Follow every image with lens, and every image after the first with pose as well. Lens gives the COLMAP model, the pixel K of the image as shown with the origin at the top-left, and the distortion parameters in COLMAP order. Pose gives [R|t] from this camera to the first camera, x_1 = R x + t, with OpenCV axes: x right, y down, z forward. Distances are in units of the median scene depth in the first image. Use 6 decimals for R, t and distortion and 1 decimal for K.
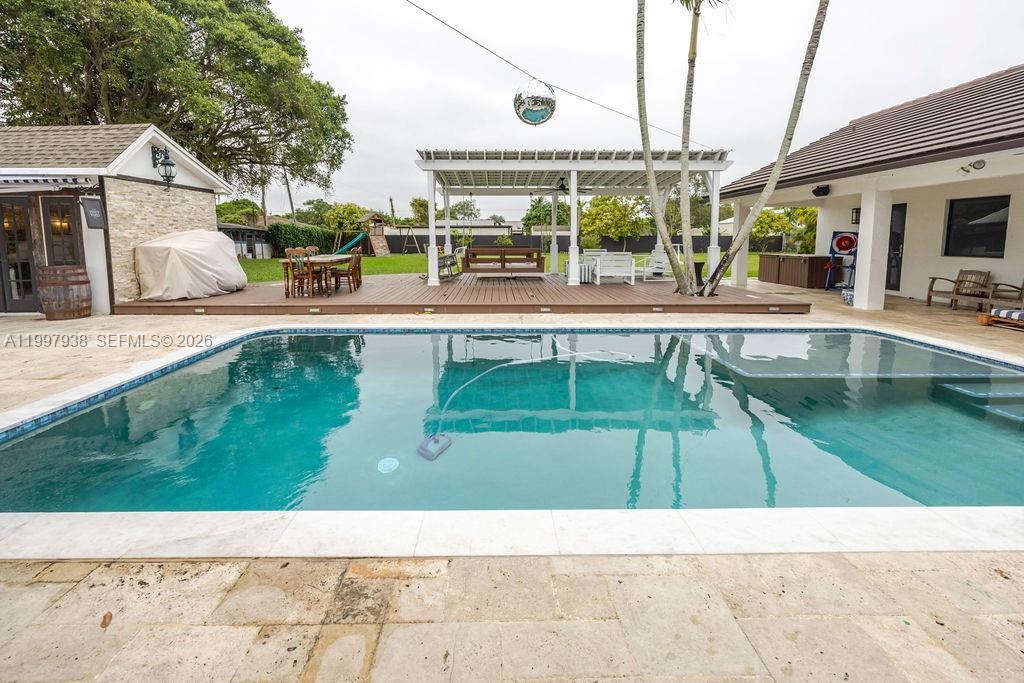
lens RADIAL K [[443.7, 0, 481.7], [0, 443.7, 287.4], [0, 0, 1]] dist [-0.002612, -0.000335]
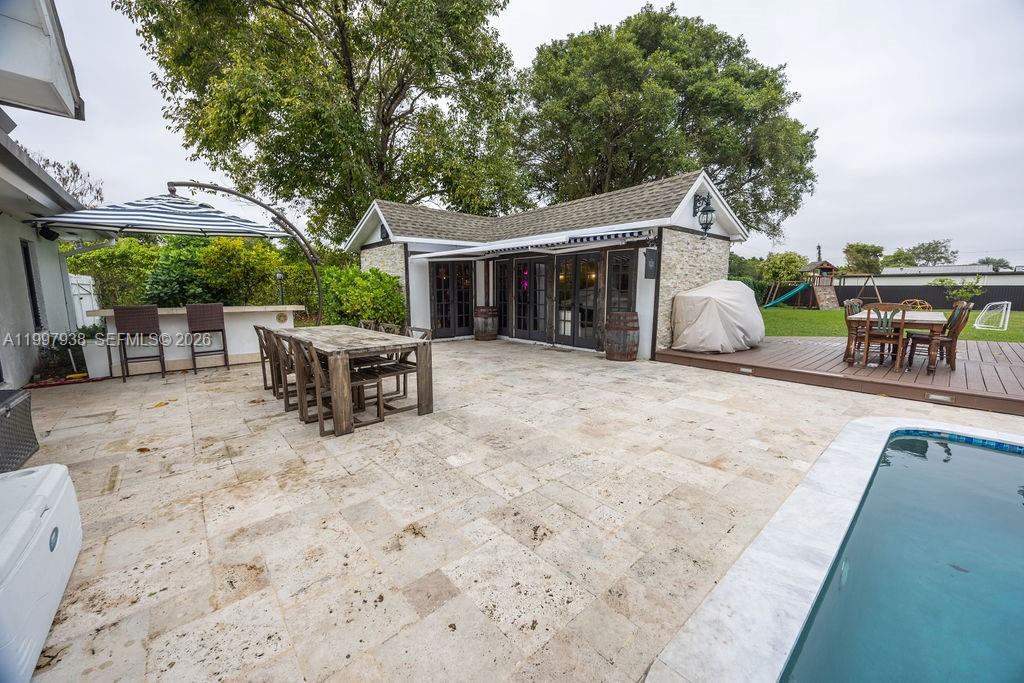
lens RADIAL K [[383.5, 0, 512.0], [0, 383.5, 341.5], [0, 0, 1]] dist [-0.000146, 0.000039]
pose [[0.653932, 0.108310, -0.748760, -0.353155], [-0.088568, 0.993854, 0.066413, -0.013564], [0.751351, 0.022887, 0.659506, 0.140749]]
